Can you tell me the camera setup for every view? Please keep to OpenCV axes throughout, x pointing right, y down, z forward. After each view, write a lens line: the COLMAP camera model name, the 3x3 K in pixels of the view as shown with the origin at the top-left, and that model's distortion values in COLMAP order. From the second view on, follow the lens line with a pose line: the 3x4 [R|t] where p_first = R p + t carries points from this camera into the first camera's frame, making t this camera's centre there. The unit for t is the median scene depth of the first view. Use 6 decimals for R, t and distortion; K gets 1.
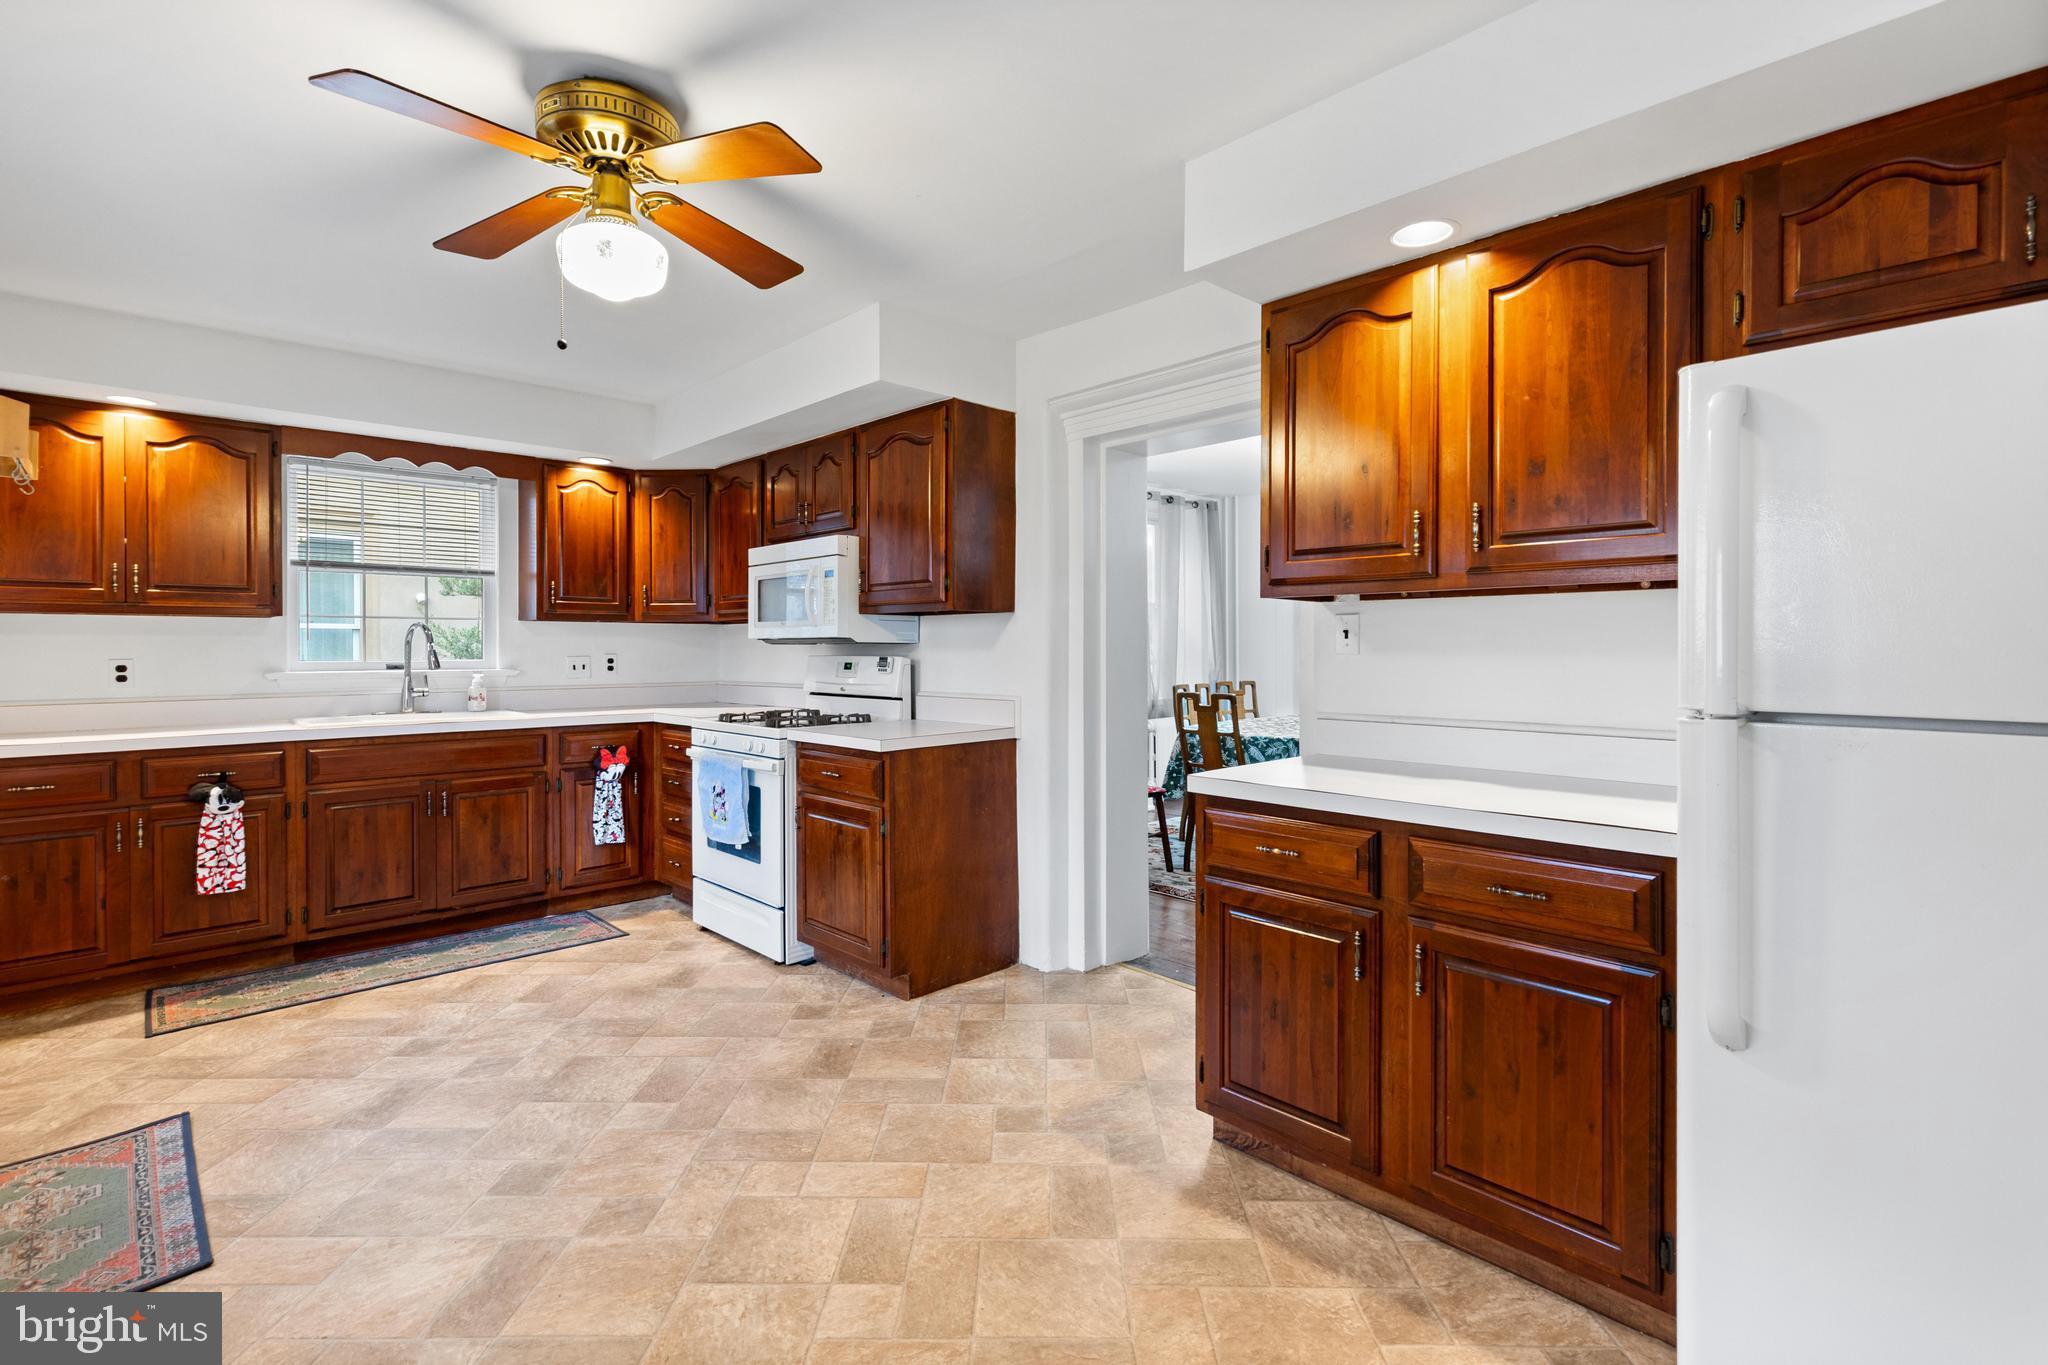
lens RADIAL K [[927.5, 0, 1016.8], [0, 927.5, 653.6], [0, 0, 1]] dist [0.005801, -0.000248]
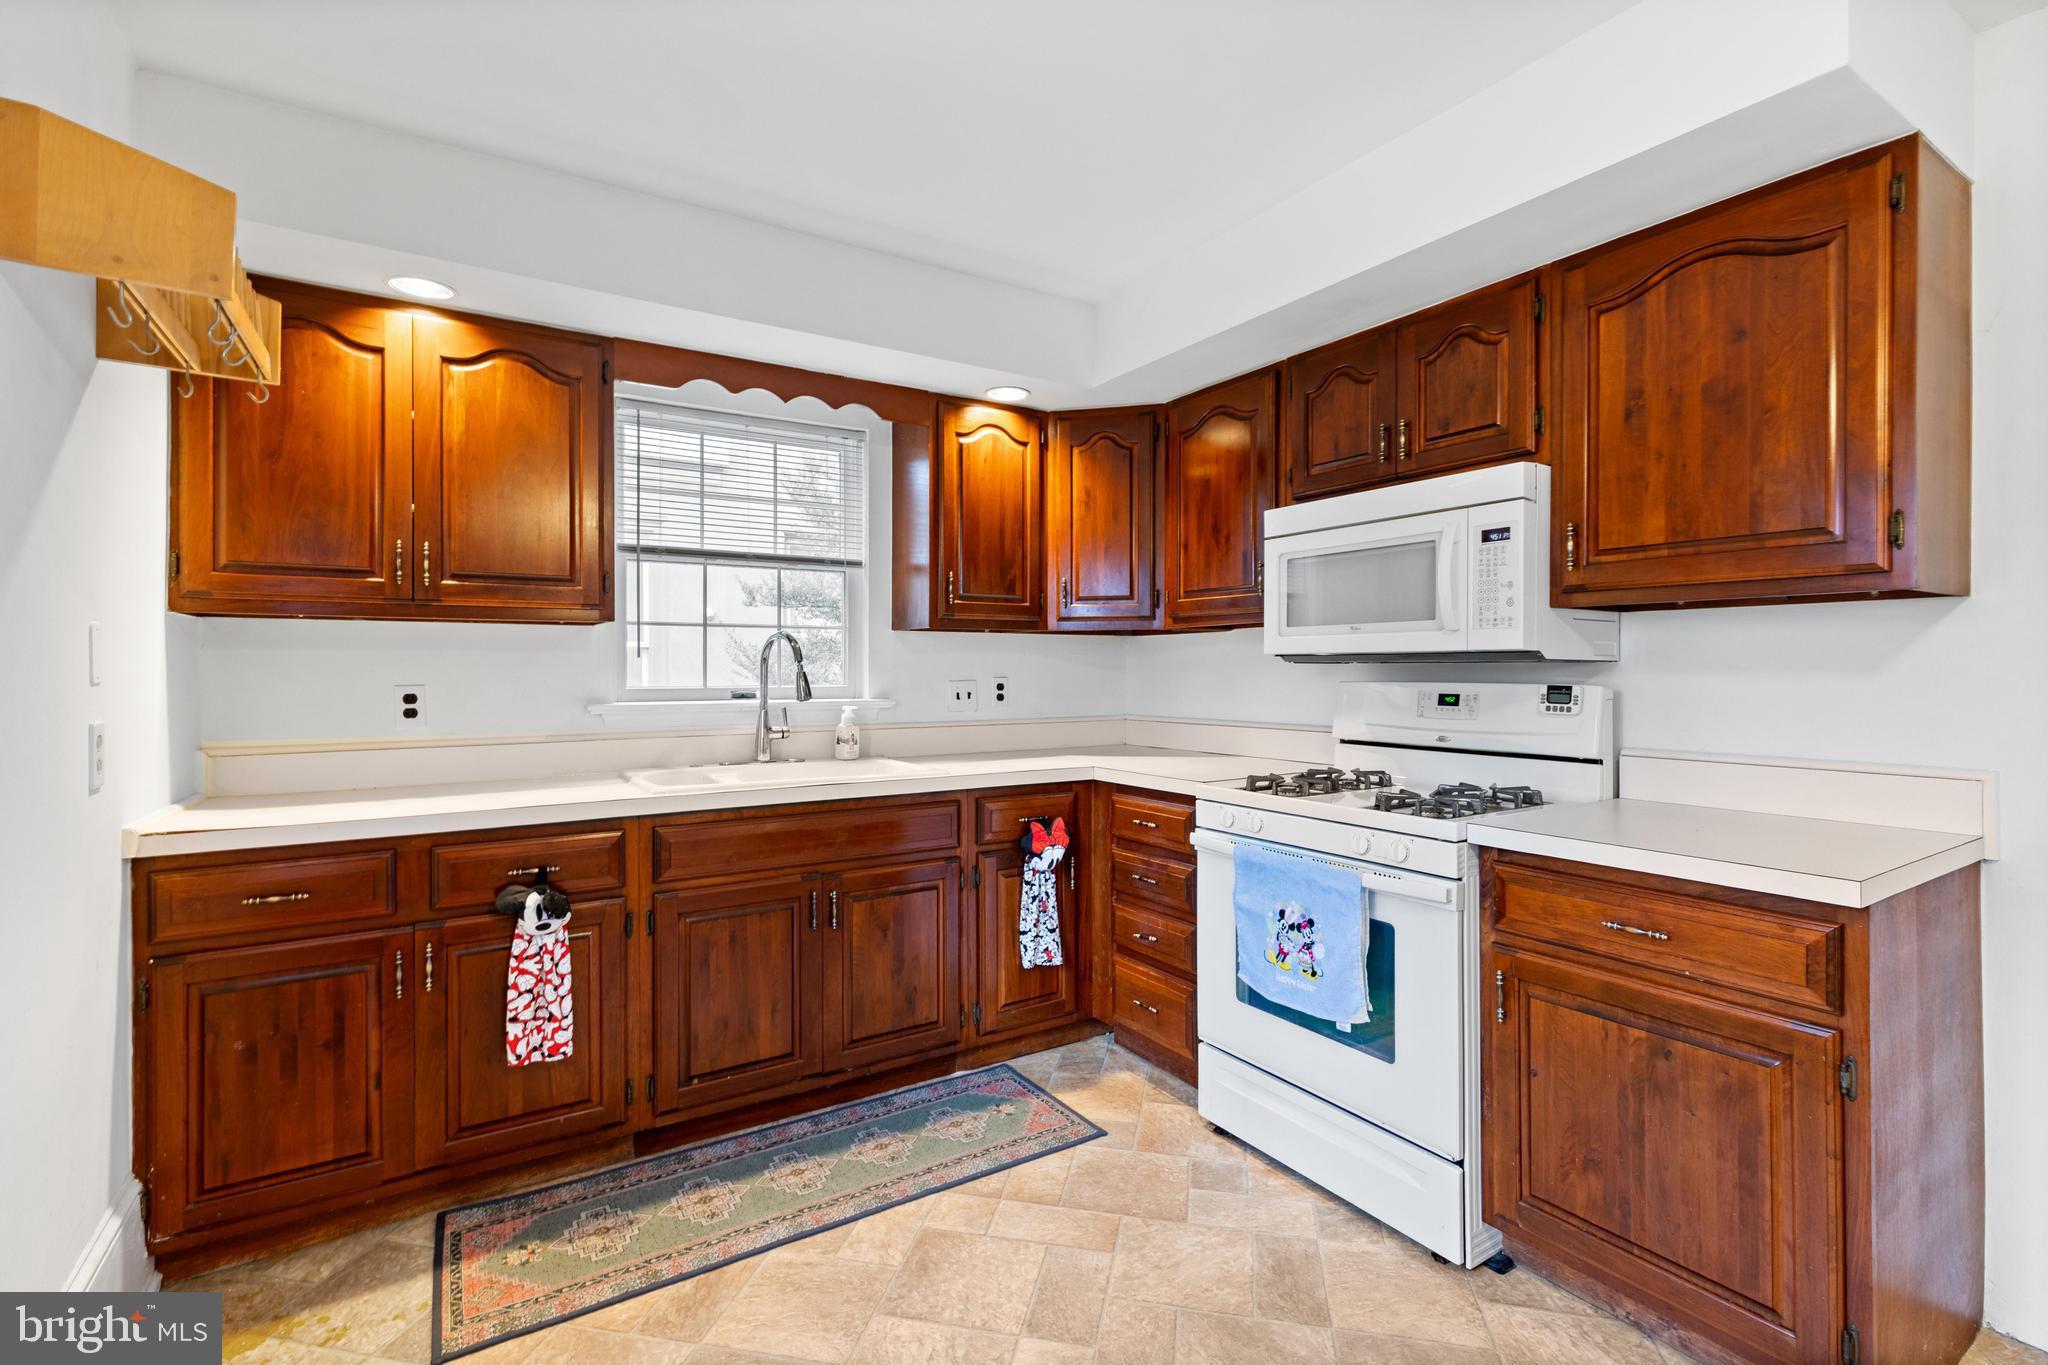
lens RADIAL K [[927.5, 0, 1024.1], [0, 927.5, 672.2], [0, 0, 1]] dist [0.005801, -0.000248]
pose [[0.979745, 0.001568, -0.200245, -0.370450], [-0.001814, 0.999998, -0.001047, -0.003538], [0.200243, 0.001389, 0.979745, 0.408628]]
